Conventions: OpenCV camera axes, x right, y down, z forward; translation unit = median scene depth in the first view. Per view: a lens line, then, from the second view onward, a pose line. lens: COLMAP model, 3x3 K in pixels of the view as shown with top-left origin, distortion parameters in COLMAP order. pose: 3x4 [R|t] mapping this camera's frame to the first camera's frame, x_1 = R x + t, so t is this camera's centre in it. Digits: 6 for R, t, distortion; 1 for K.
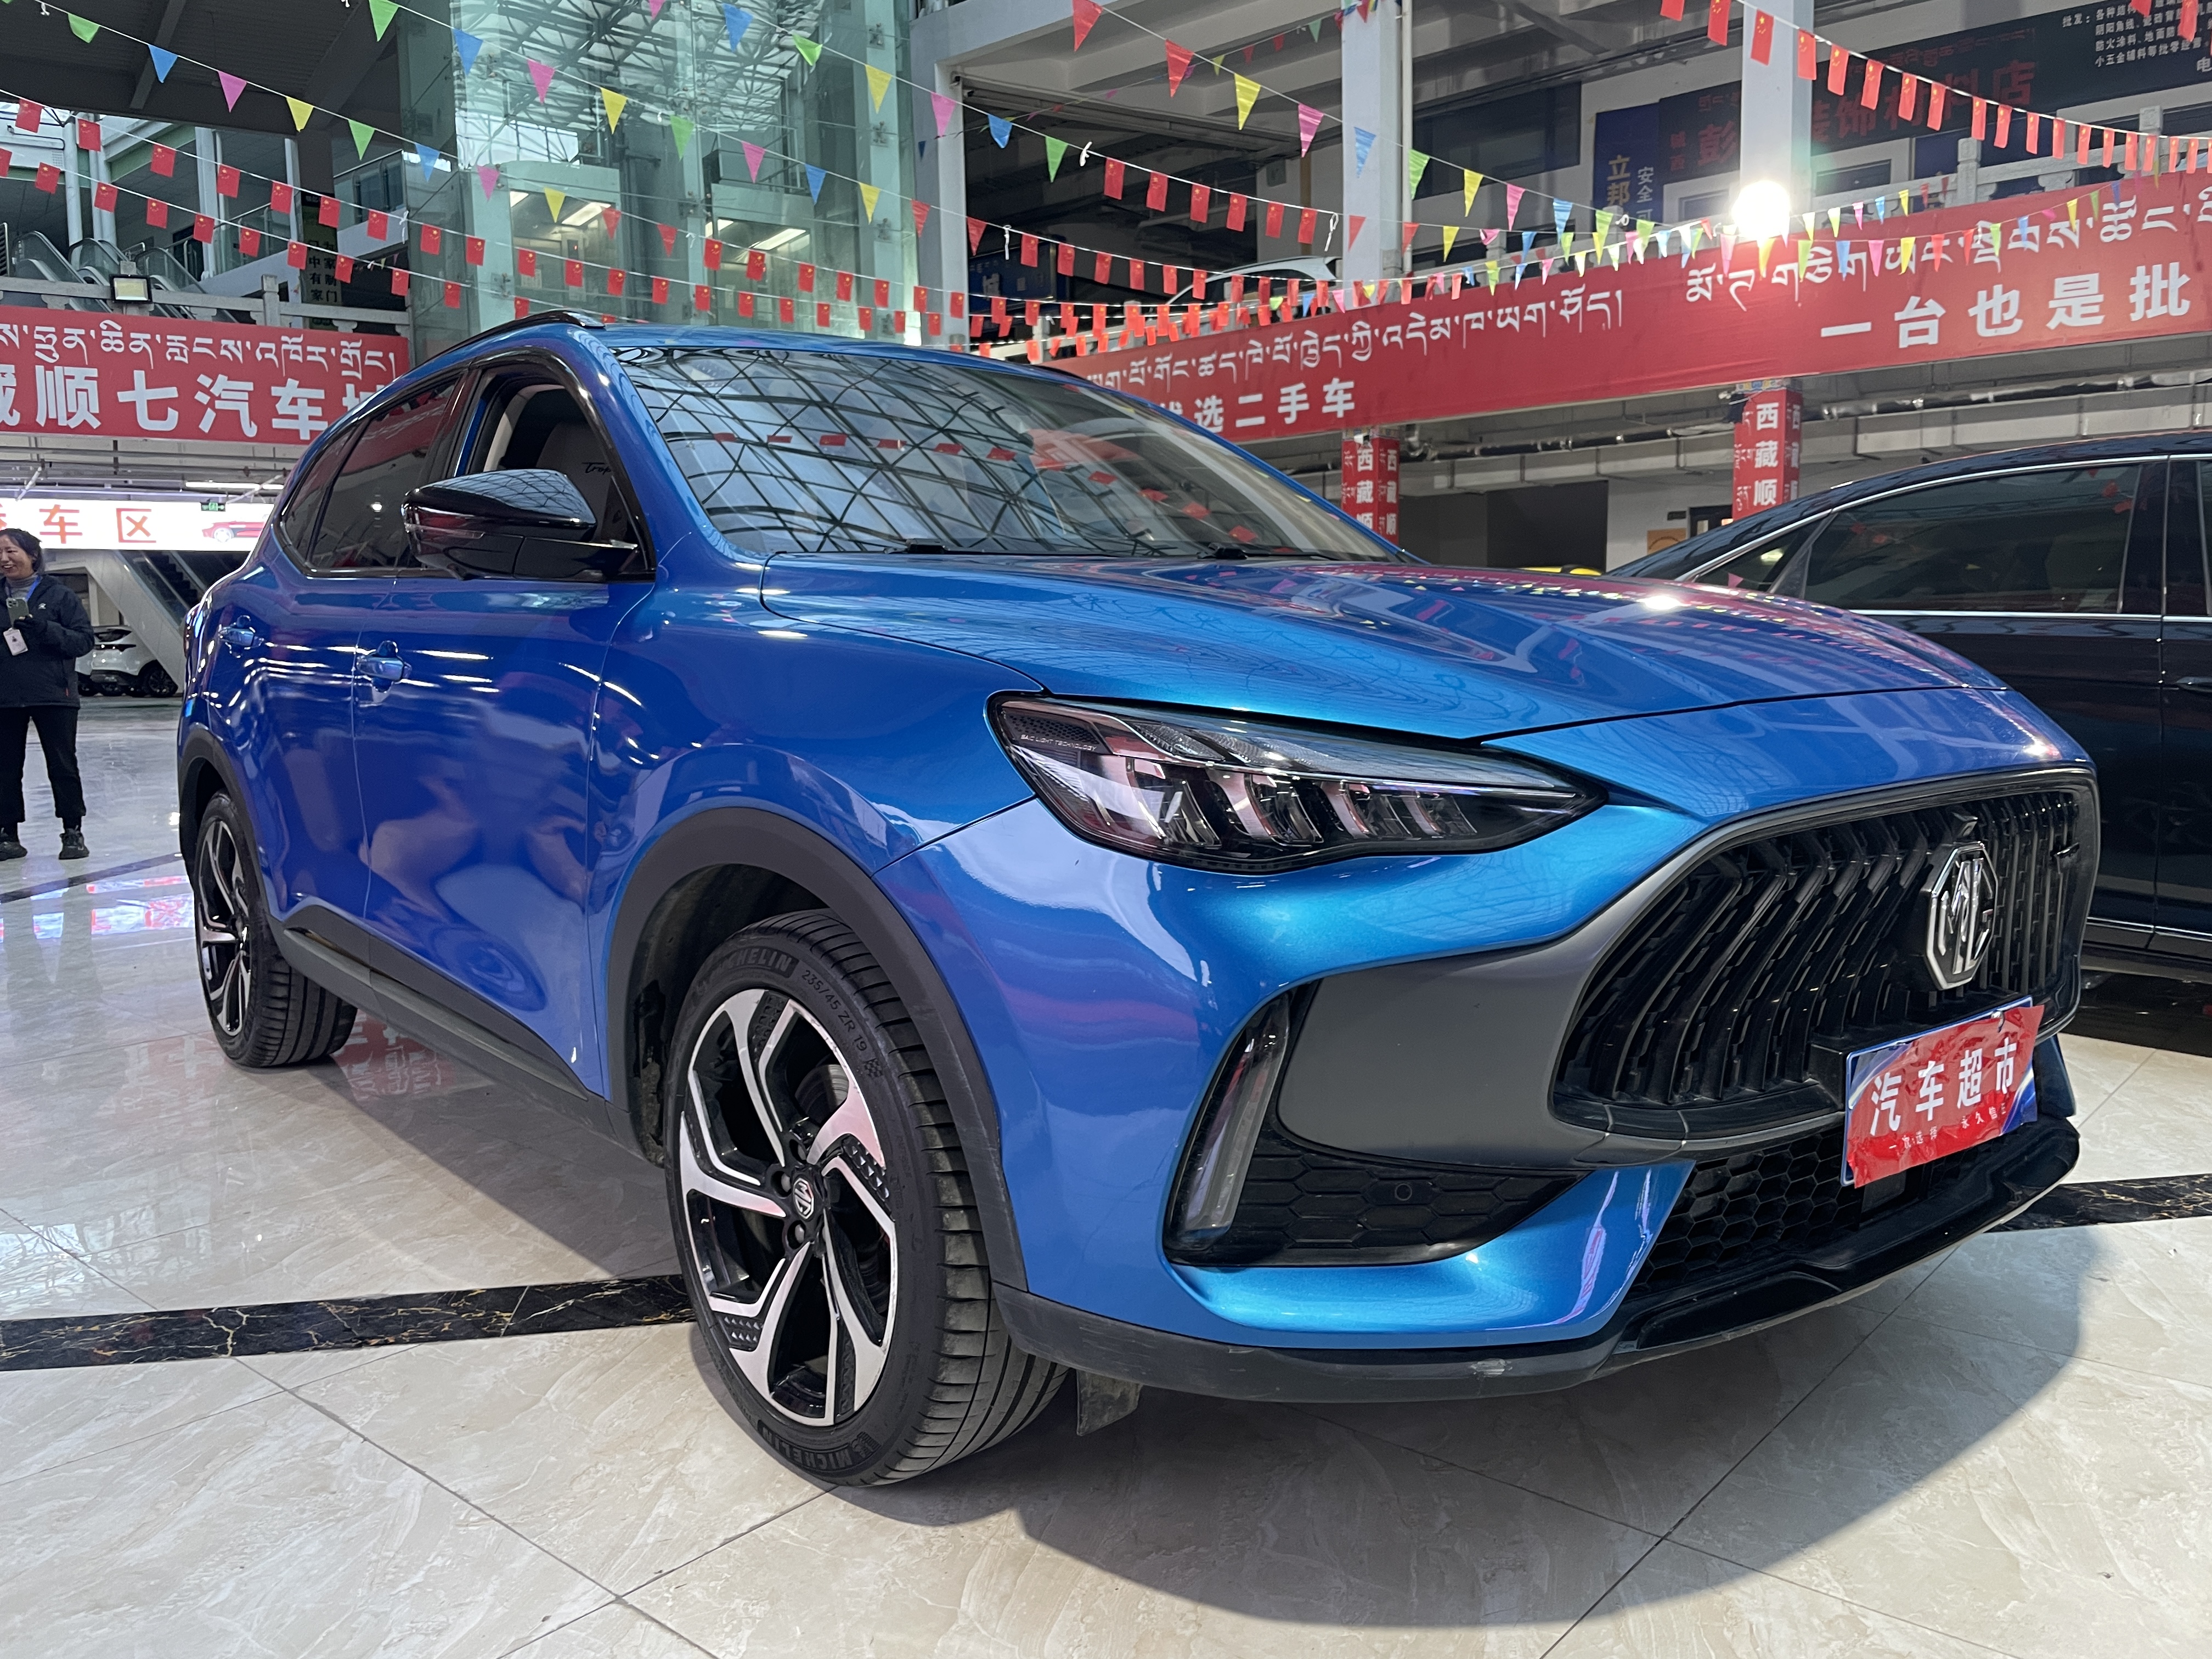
lens RADIAL K [[1760.8, 0, 1106.0], [0, 1760.8, 829.5], [0, 0, 1]] dist [0.040088, -0.075636]
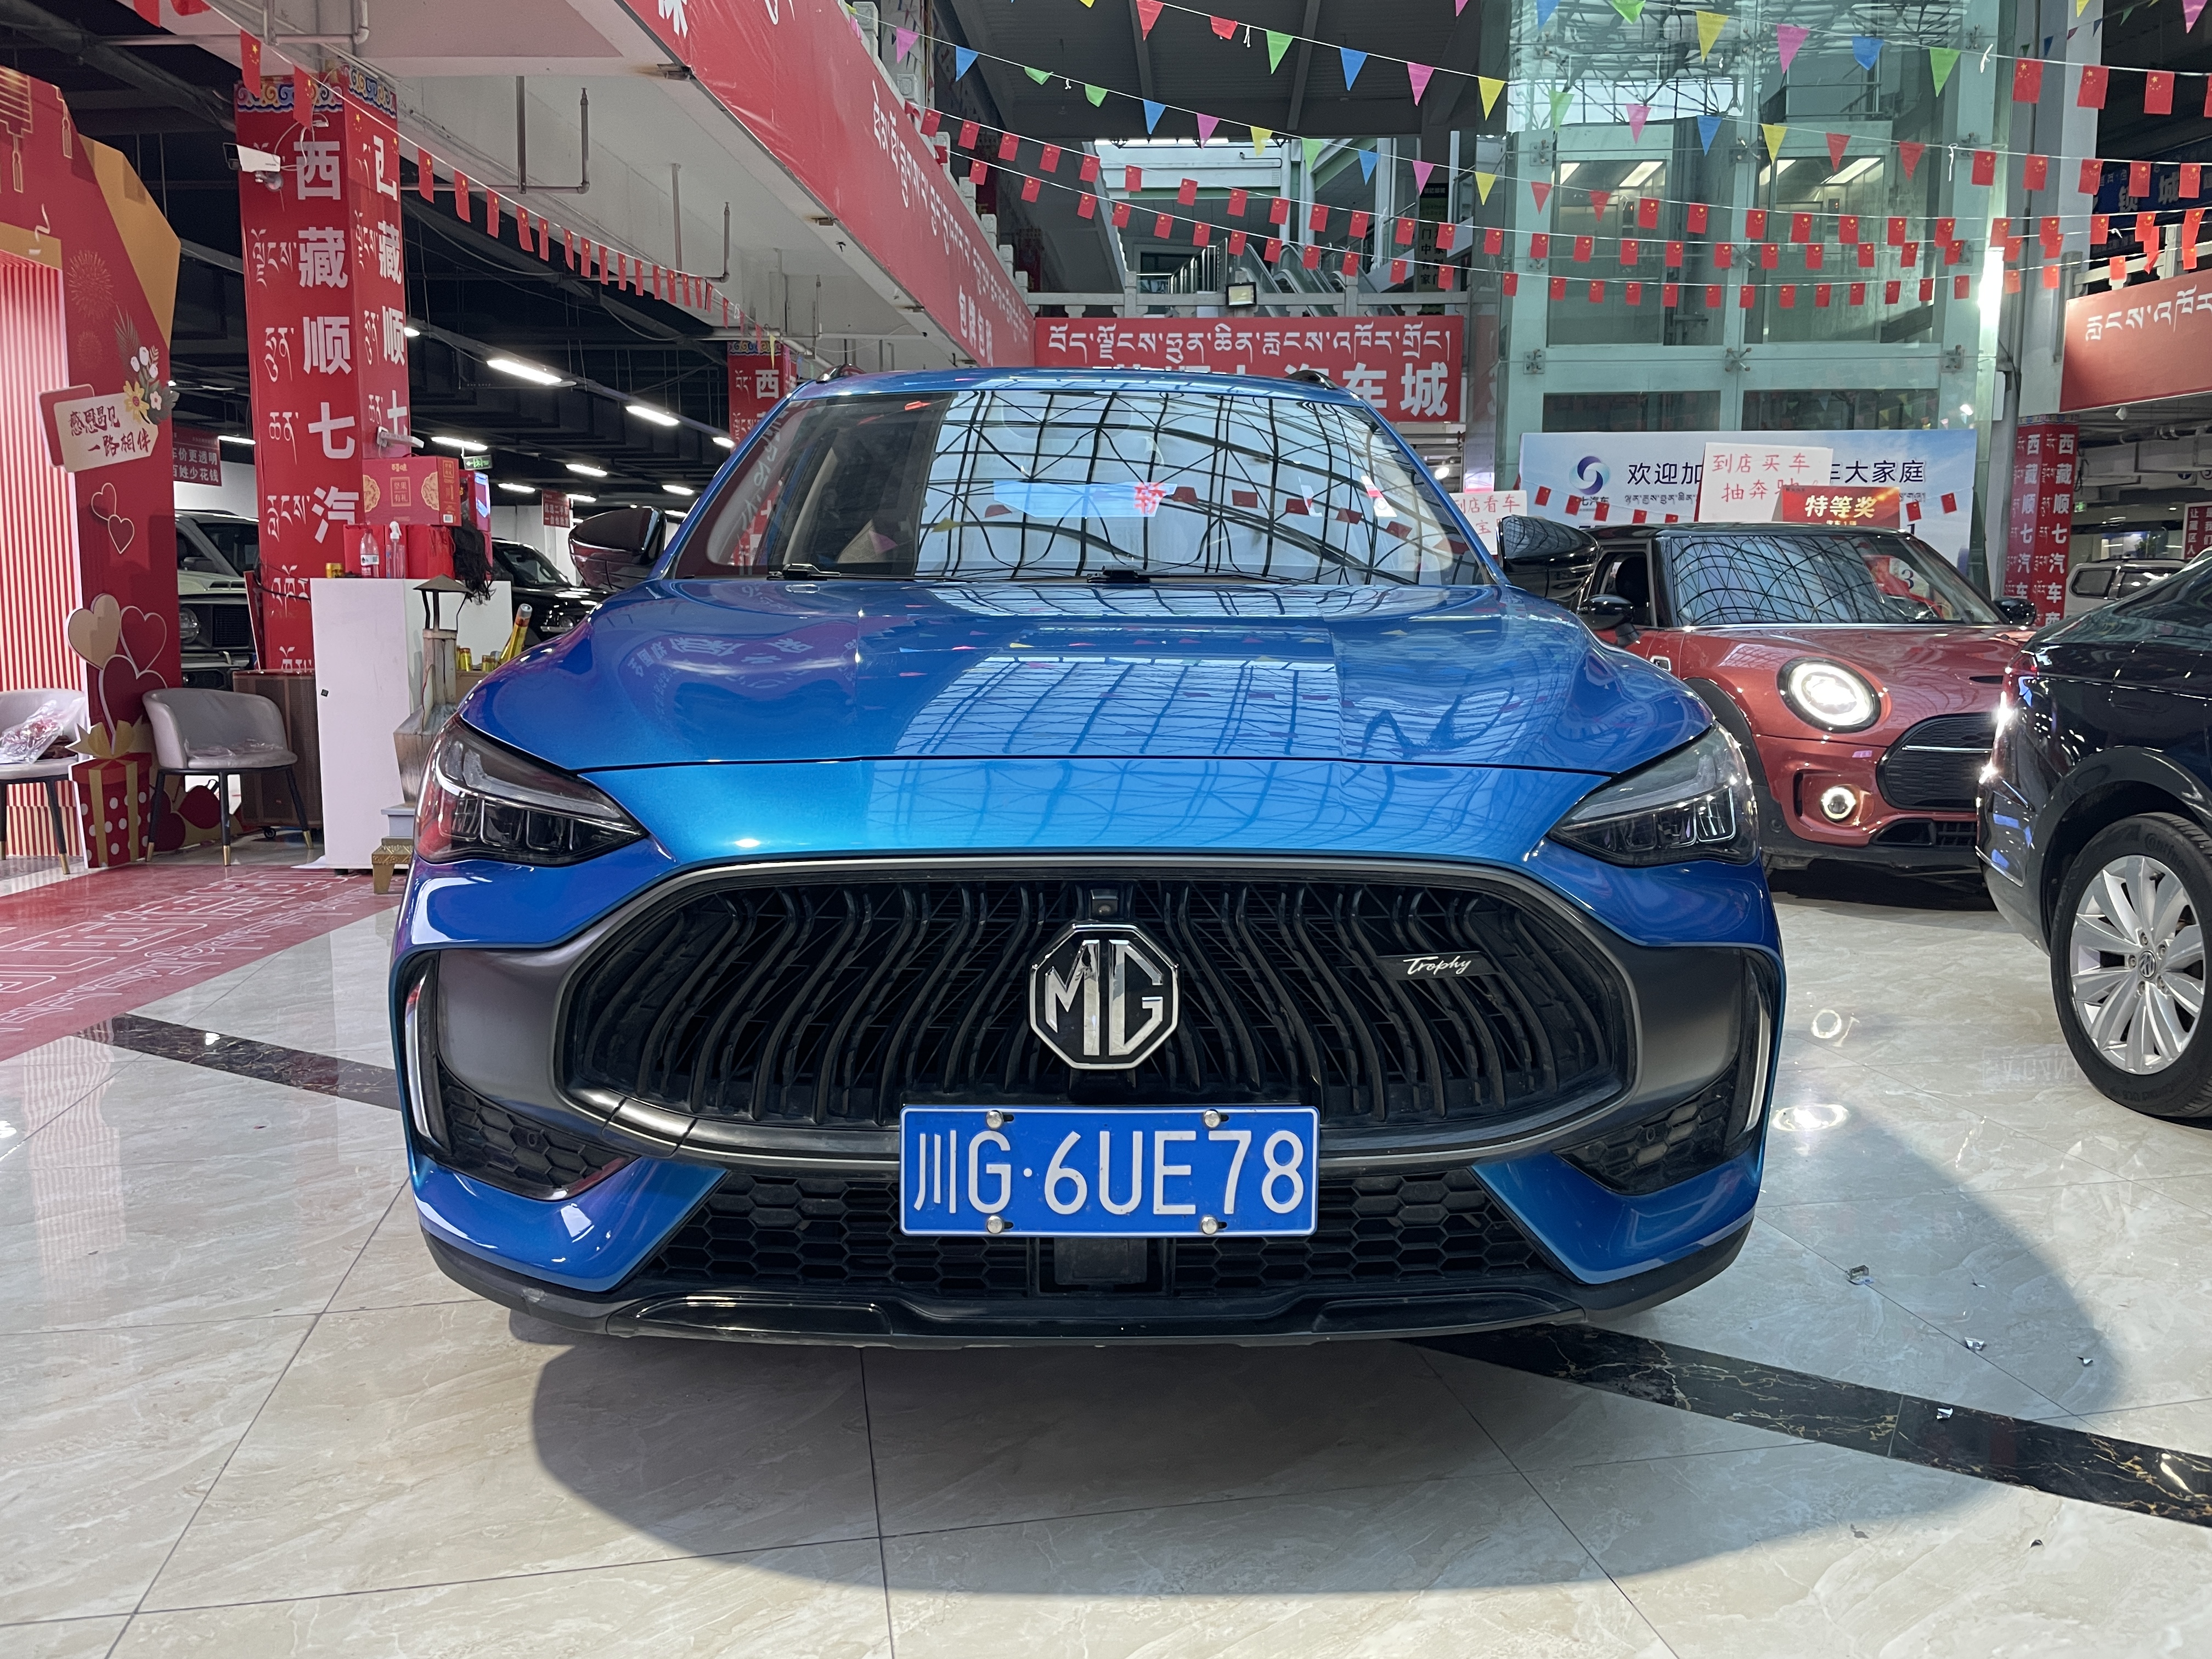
lens RADIAL K [[1760.8, 0, 1106.0], [0, 1760.8, 829.5], [0, 0, 1]] dist [0.040088, -0.075636]
pose [[0.769572, 0.099869, -0.630702, 0.155669], [-0.081263, 0.994981, 0.058396, -0.014139], [0.633368, 0.006313, 0.773825, 0.039262]]
